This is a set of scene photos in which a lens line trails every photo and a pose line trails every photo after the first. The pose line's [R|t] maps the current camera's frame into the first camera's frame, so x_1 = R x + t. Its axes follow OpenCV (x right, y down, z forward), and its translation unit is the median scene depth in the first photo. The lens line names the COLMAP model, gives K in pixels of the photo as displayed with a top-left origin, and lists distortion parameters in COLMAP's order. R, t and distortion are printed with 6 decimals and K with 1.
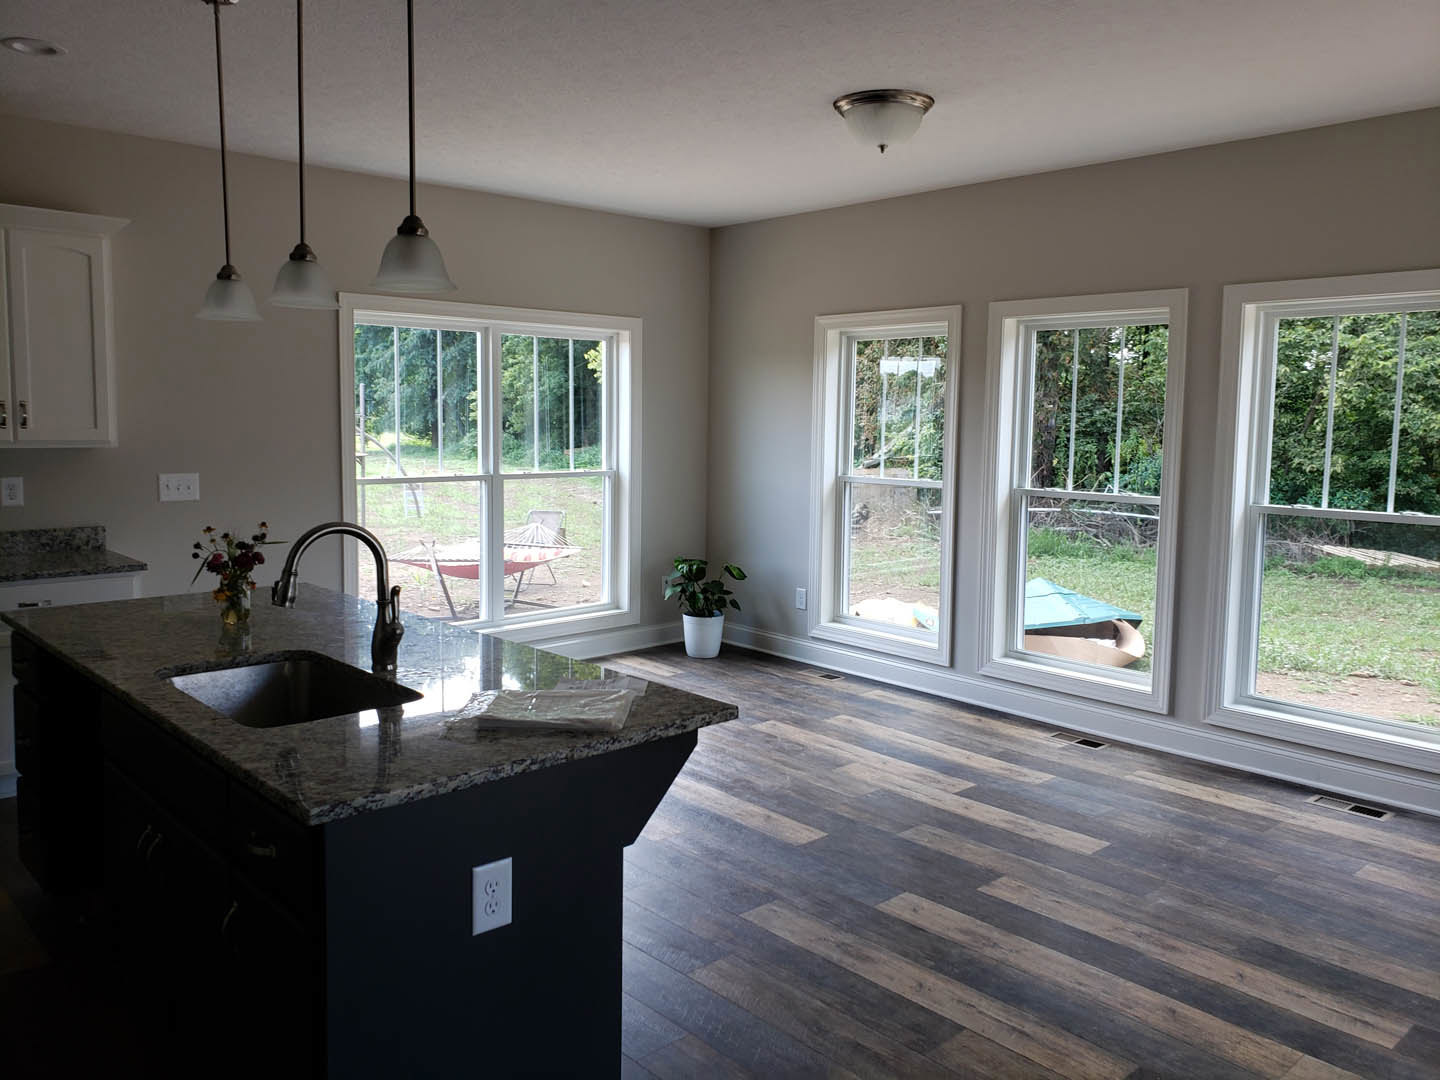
lens RADIAL K [[1115.0, 0, 718.6], [0, 1115.0, 535.7], [0, 0, 1]] dist [-0.002391, -0.001365]
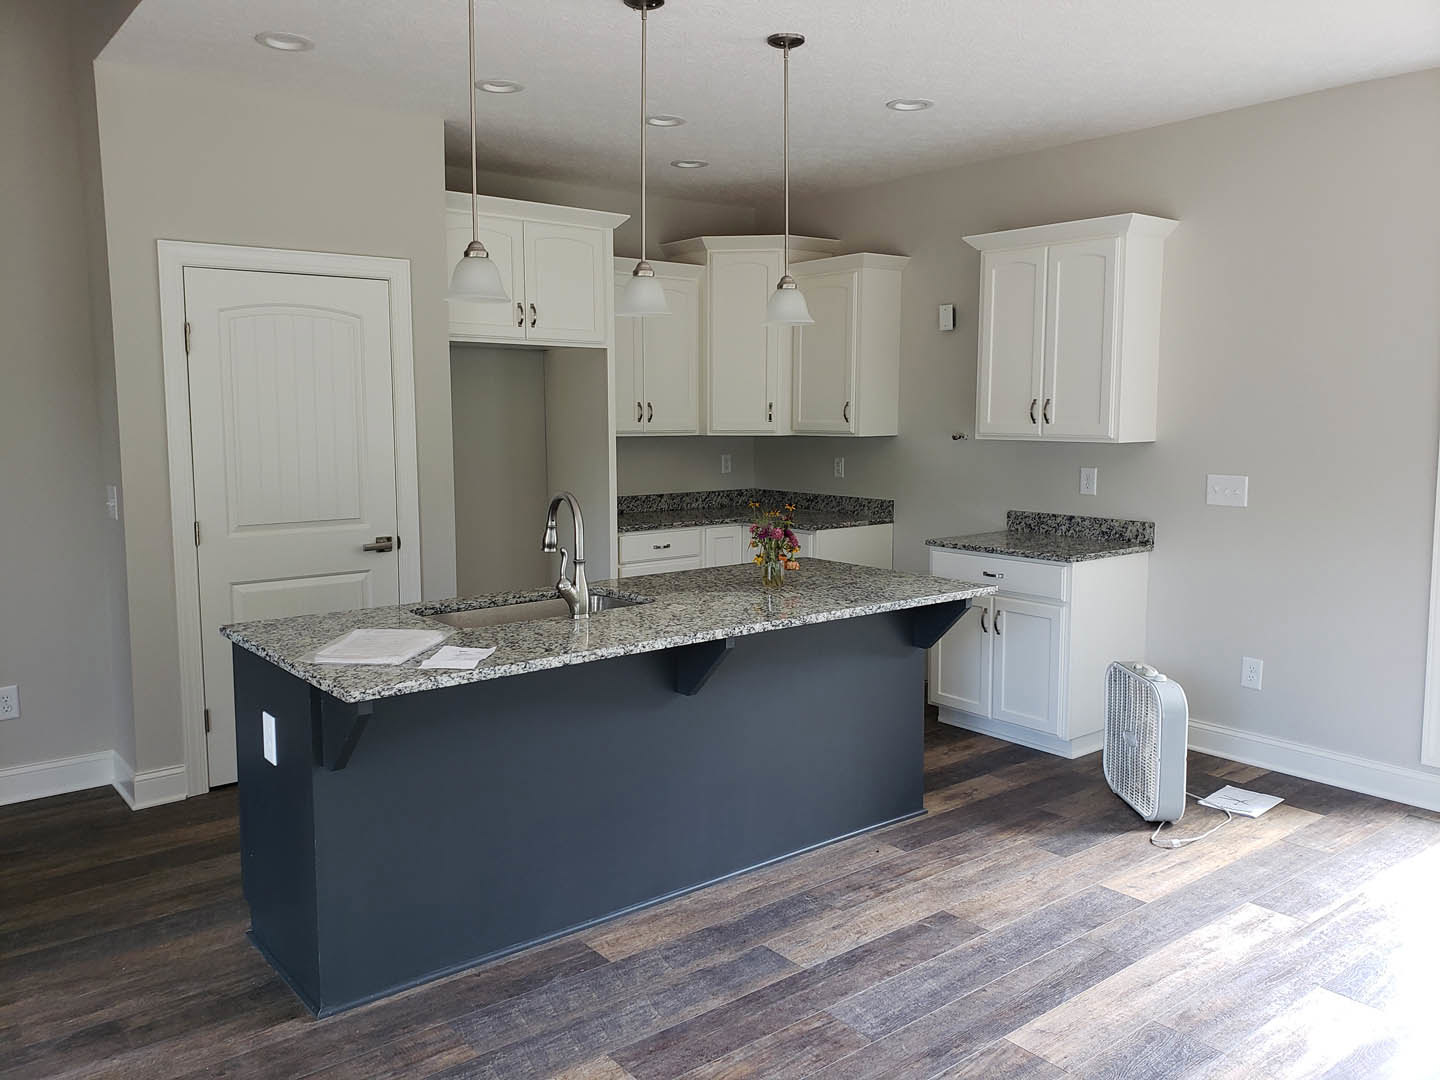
lens RADIAL K [[1115.0, 0, 718.8], [0, 1115.0, 537.8], [0, 0, 1]] dist [-0.002391, -0.001365]
pose [[-0.077196, 0.109055, -0.991034, 0.487487], [-0.110395, 0.986953, 0.117205, -0.072147], [0.990885, 0.118453, -0.064149, 0.707316]]
